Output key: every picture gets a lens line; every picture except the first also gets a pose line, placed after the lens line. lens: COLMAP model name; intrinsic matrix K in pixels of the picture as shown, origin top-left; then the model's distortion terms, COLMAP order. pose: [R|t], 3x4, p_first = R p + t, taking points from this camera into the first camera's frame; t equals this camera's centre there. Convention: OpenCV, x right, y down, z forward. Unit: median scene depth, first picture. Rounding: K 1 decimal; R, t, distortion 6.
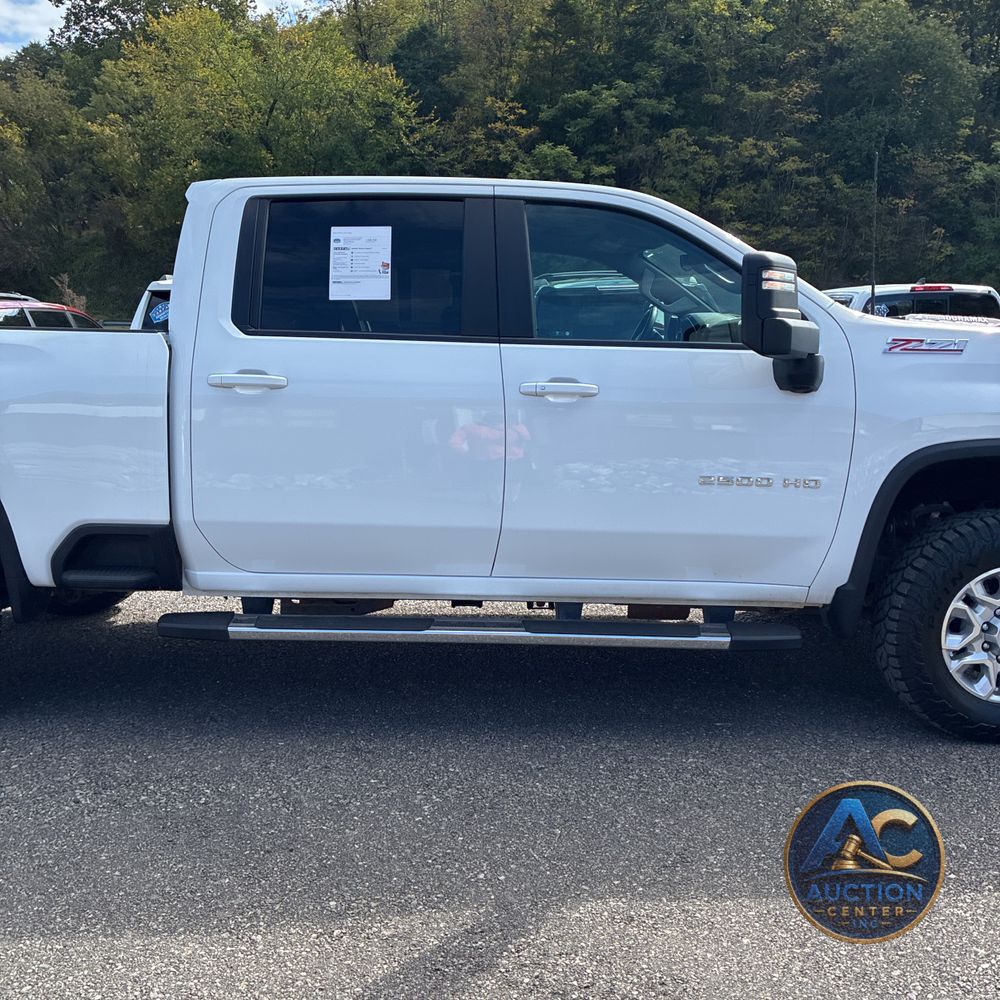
lens RADIAL K [[1027.8, 0, 485.9], [0, 1027.8, 496.2], [0, 0, 1]] dist [0.027137, -0.004436]
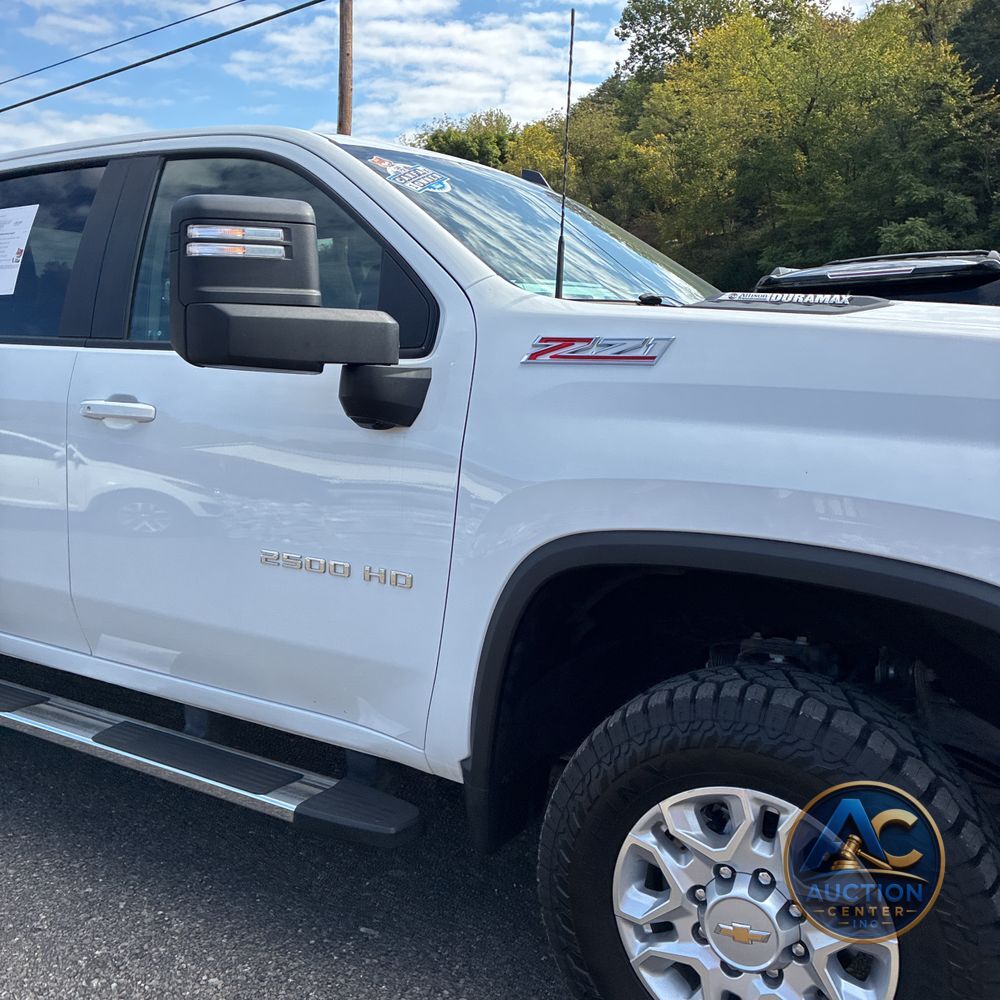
lens RADIAL K [[1017.6, 0, 497.6], [0, 1017.6, 482.4], [0, 0, 1]] dist [0.080966, -0.066916]
pose [[0.859546, 0.061250, -0.507374, 0.054148], [-0.072202, 0.997388, -0.001915, -0.005831], [0.505931, 0.038279, 0.861724, 0.042071]]
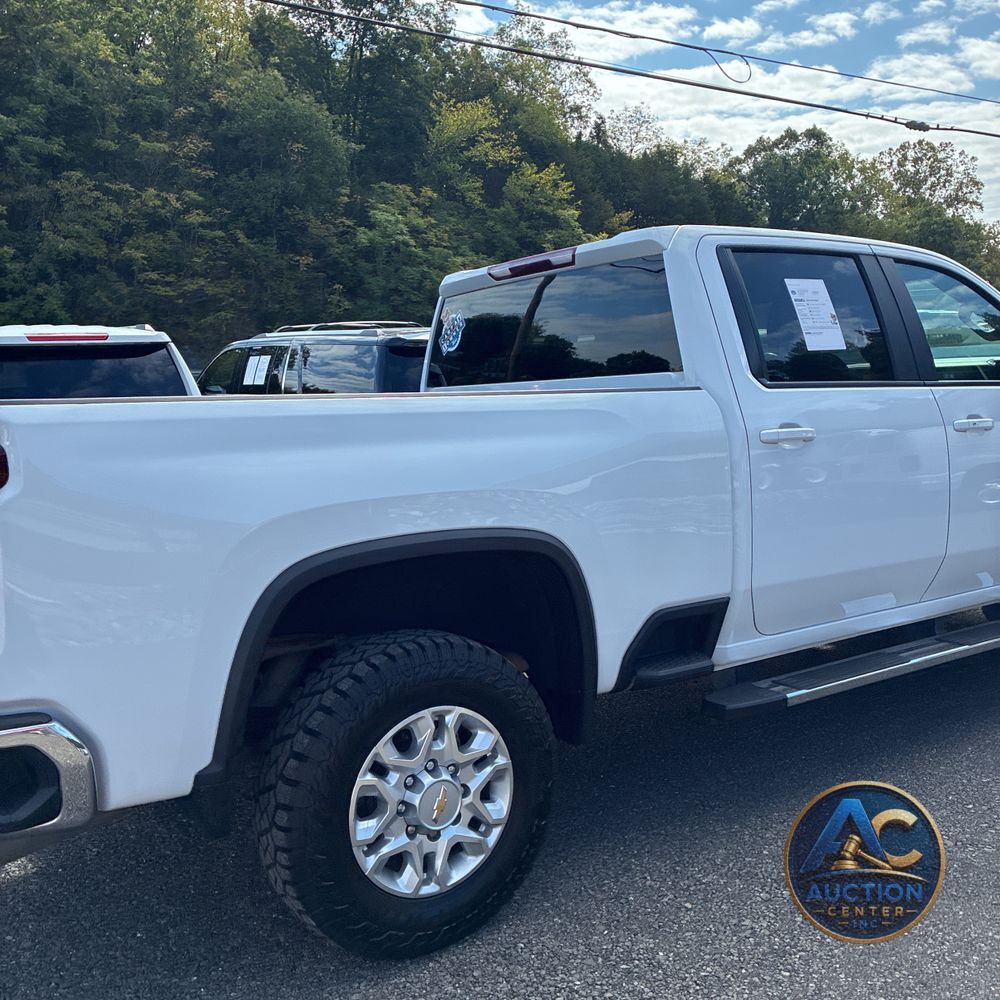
lens RADIAL K [[1027.8, 0, 485.9], [0, 1027.8, 496.2], [0, 0, 1]] dist [0.027137, -0.004436]
pose [[0.811394, -0.094577, 0.576798, -0.083292], [0.121539, 0.992553, -0.008224, -0.006646], [-0.571724, 0.076776, 0.816846, 0.030668]]
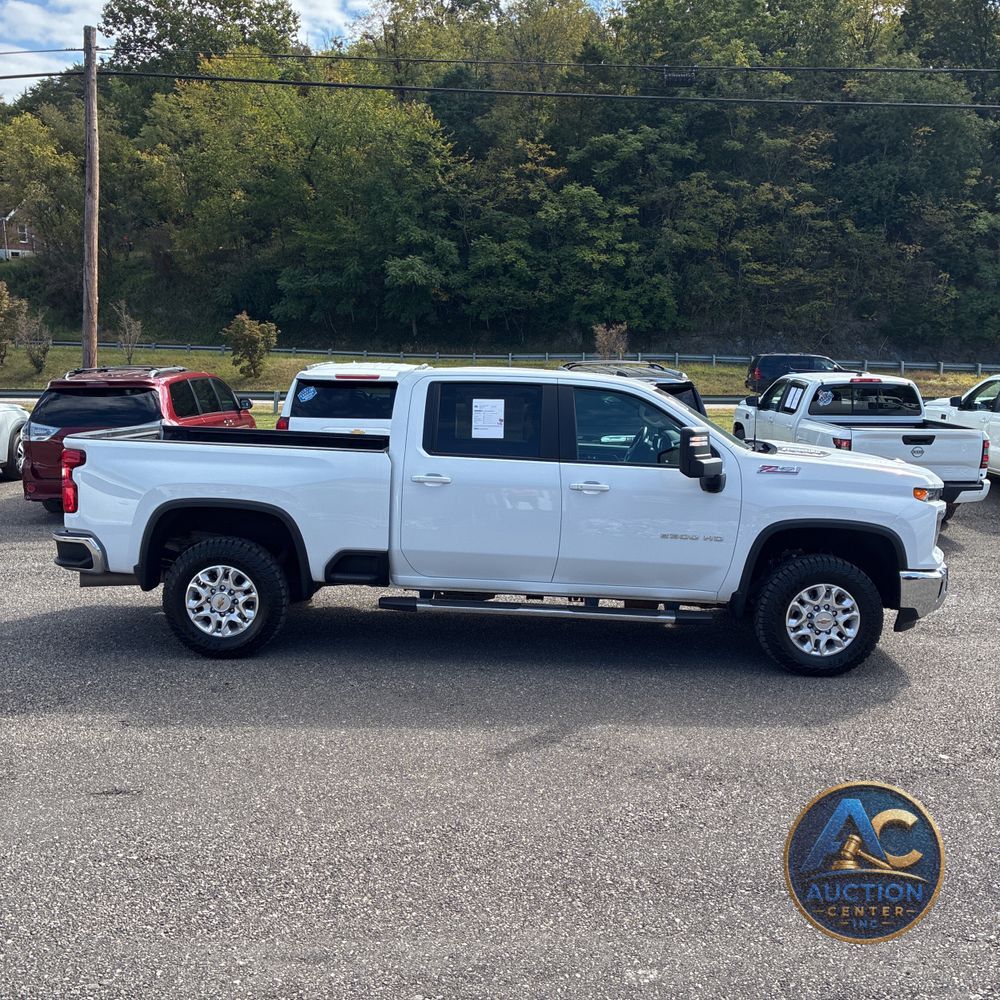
lens RADIAL K [[1055.1, 0, 493.0], [0, 1055.1, 497.6], [0, 0, 1]] dist [0.033959, 0.012867]
pose [[0.999677, 0.024169, -0.007863, -0.007845], [-0.024273, 0.999616, -0.013387, -0.004324], [0.007537, 0.013573, 0.999879, -0.081692]]
